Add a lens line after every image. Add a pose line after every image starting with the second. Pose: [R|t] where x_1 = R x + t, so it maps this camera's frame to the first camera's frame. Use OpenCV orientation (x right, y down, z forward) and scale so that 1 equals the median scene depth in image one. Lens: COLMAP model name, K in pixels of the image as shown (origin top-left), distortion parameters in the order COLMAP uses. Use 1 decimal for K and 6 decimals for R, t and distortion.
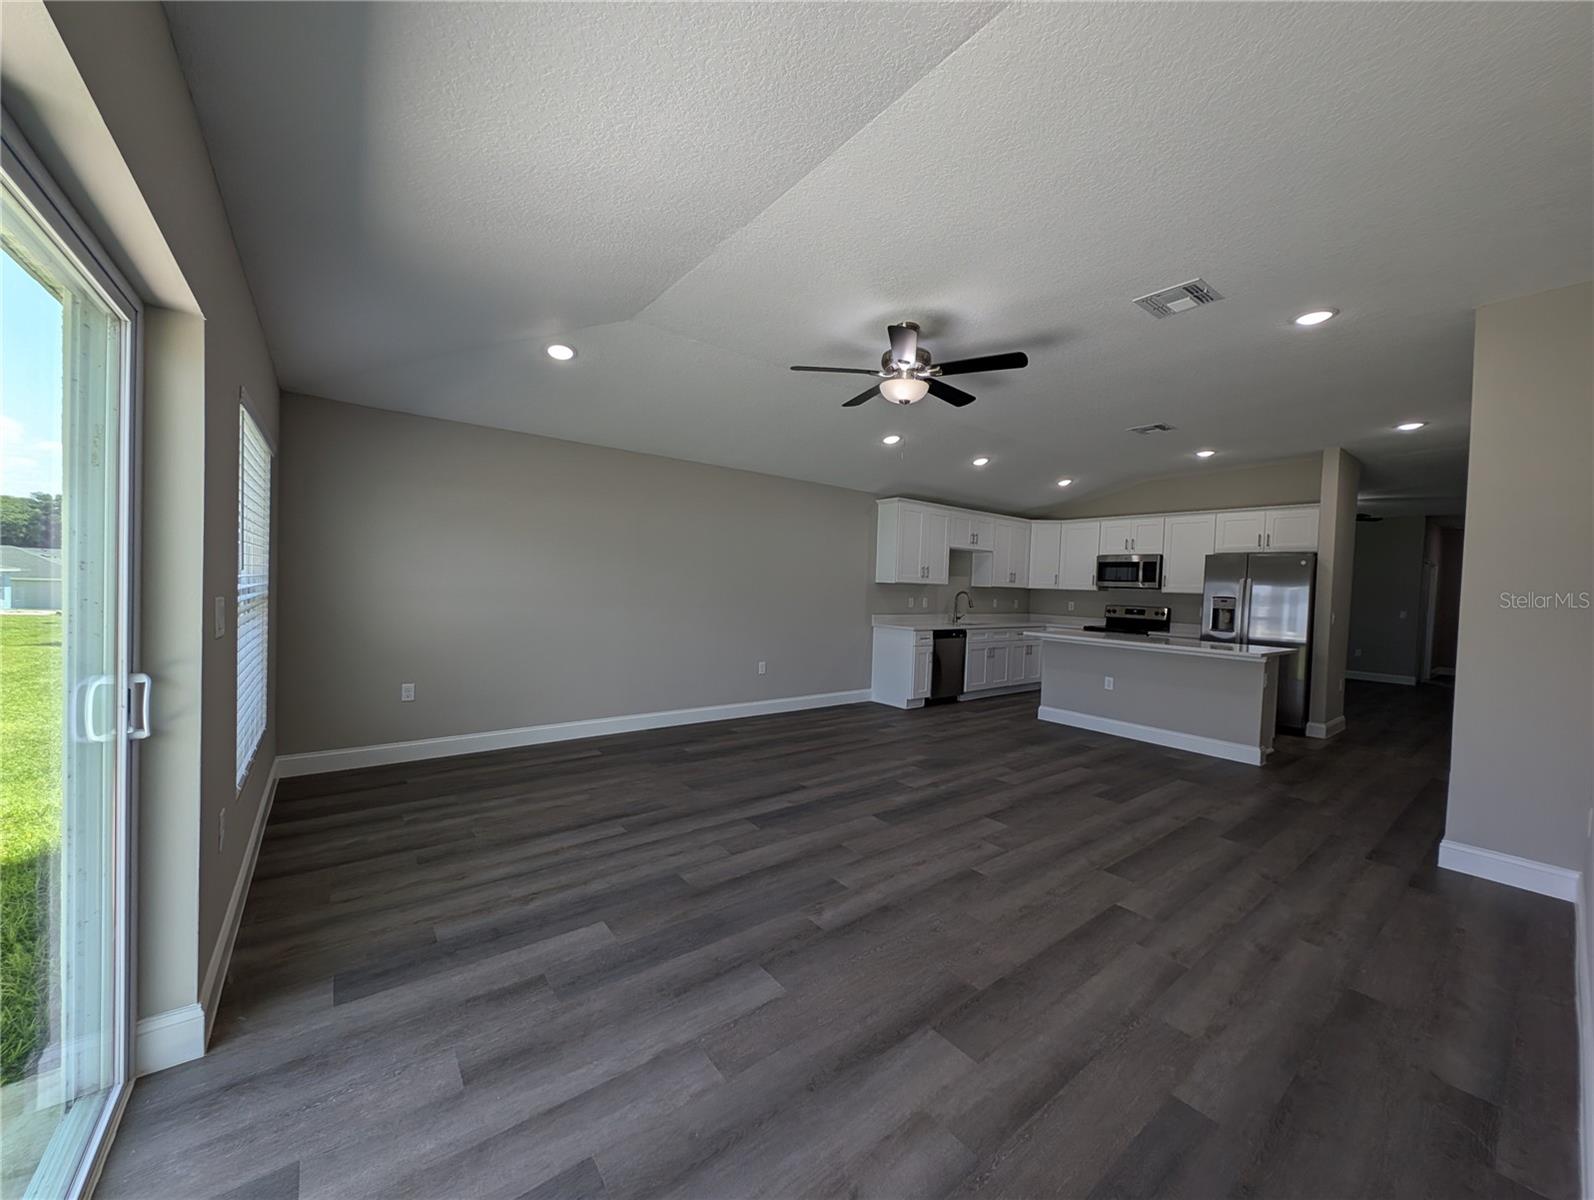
lens RADIAL K [[599.6, 0, 747.0], [0, 599.6, 605.5], [0, 0, 1]] dist [-0.035159, -0.000097]
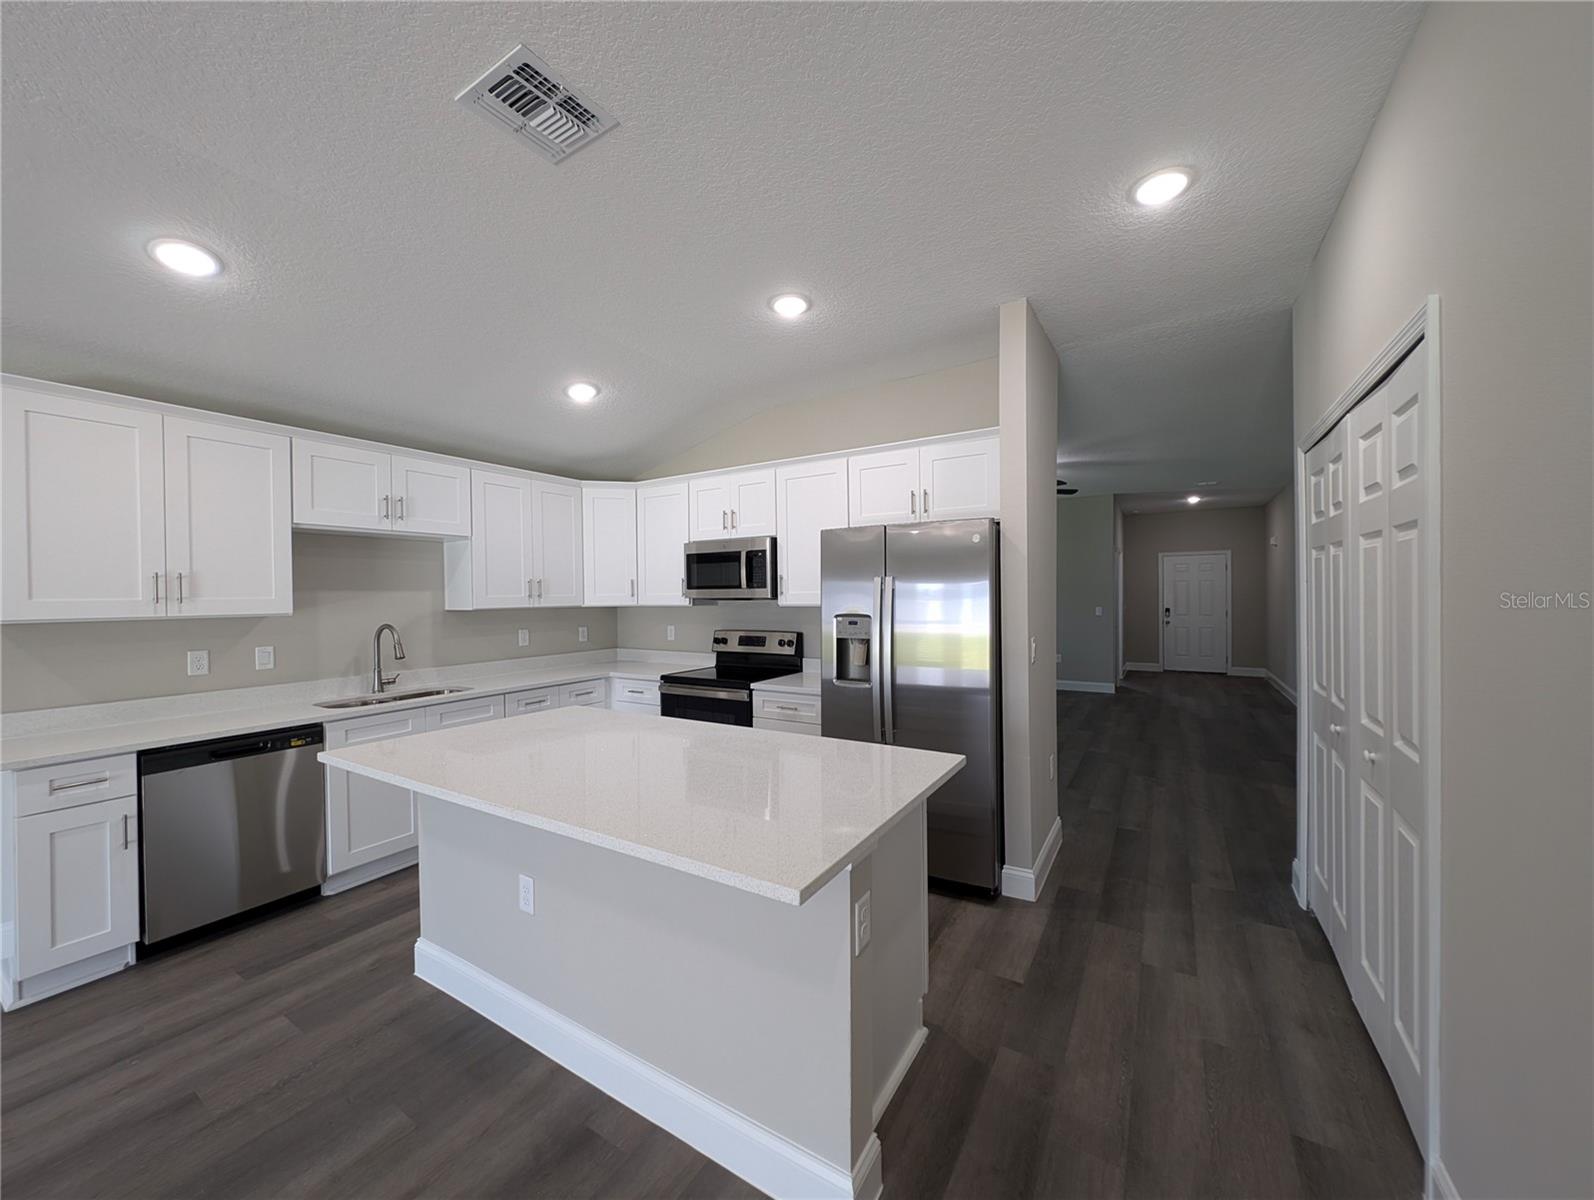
lens RADIAL K [[605.2, 0, 805.1], [0, 605.2, 601.2], [0, 0, 1]] dist [-0.000367, -0.000137]
pose [[0.913352, -0.048023, 0.404328, 0.500881], [0.056692, 0.998347, -0.009488, -0.020189], [-0.403204, 0.031588, 0.914565, 0.479317]]
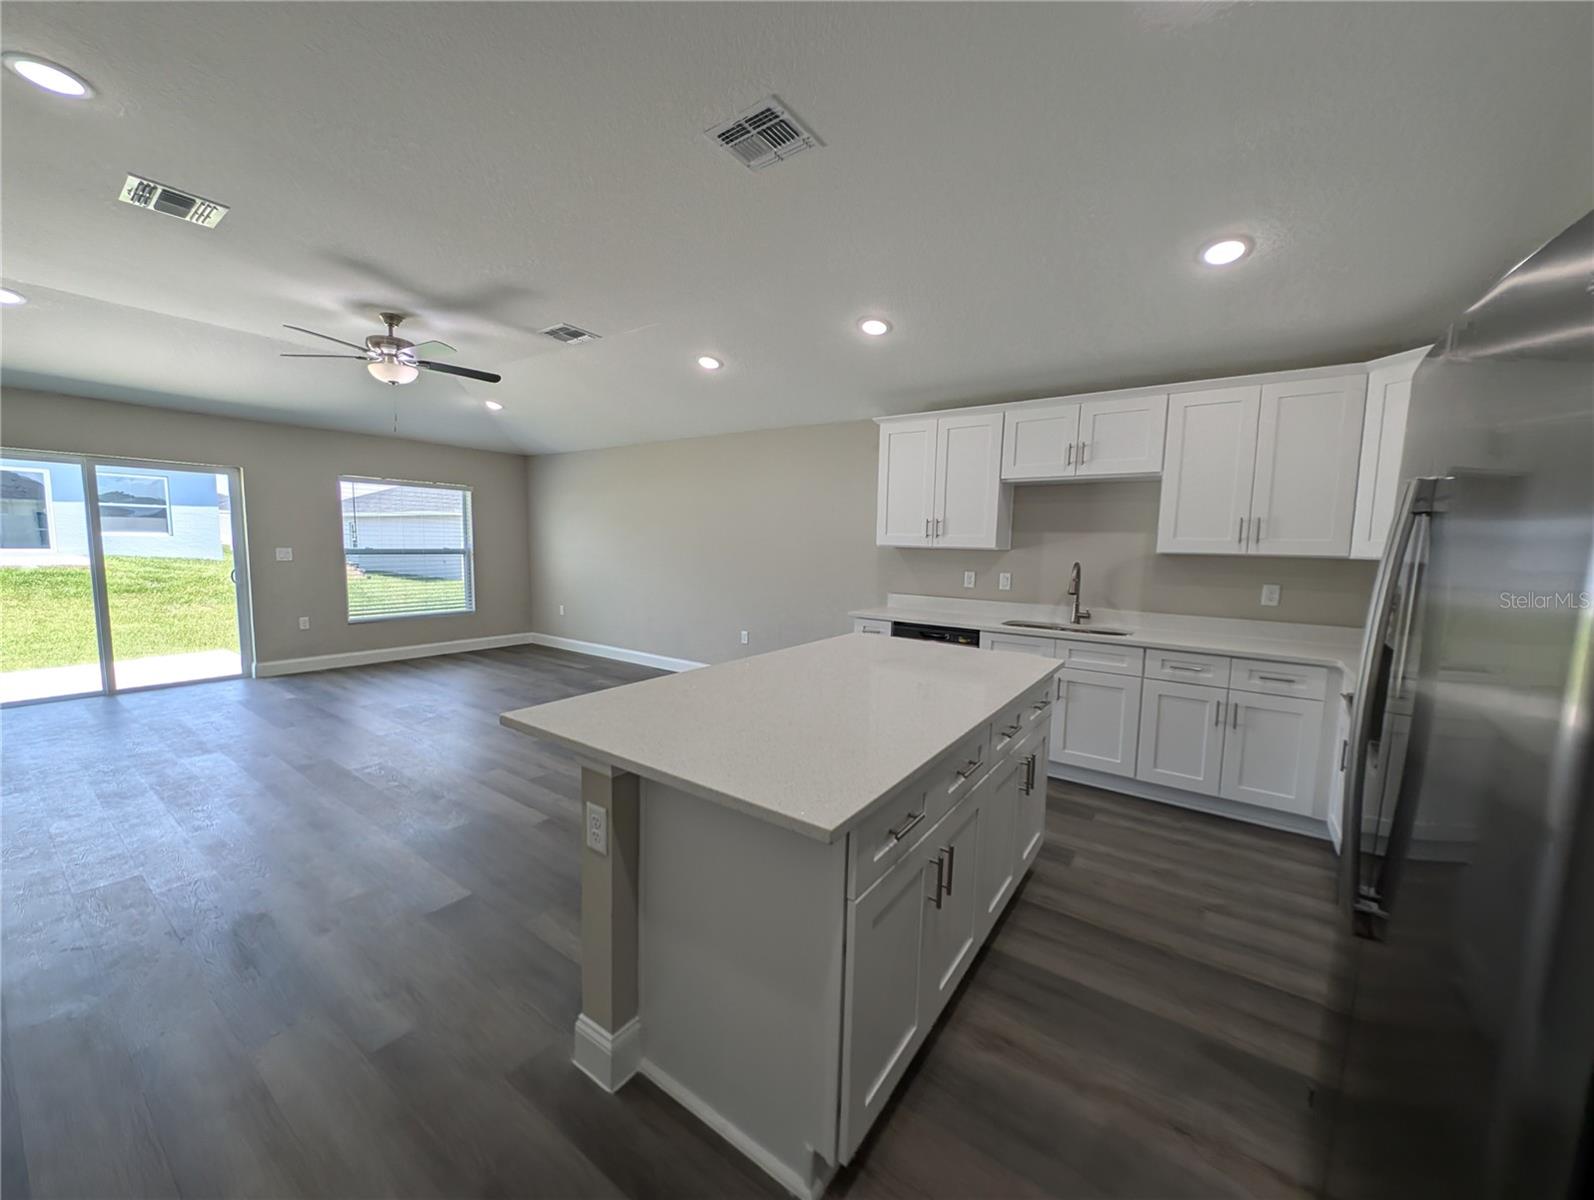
lens RADIAL K [[587.6, 0, 797.0], [0, 587.6, 600.0], [0, 0, 1]] dist [-0.000083, -0.000020]
pose [[0.339202, 0.075296, -0.937695, 0.798868], [-0.039726, 0.997049, 0.065692, -0.016787], [0.939874, 0.014968, 0.341193, 0.655527]]
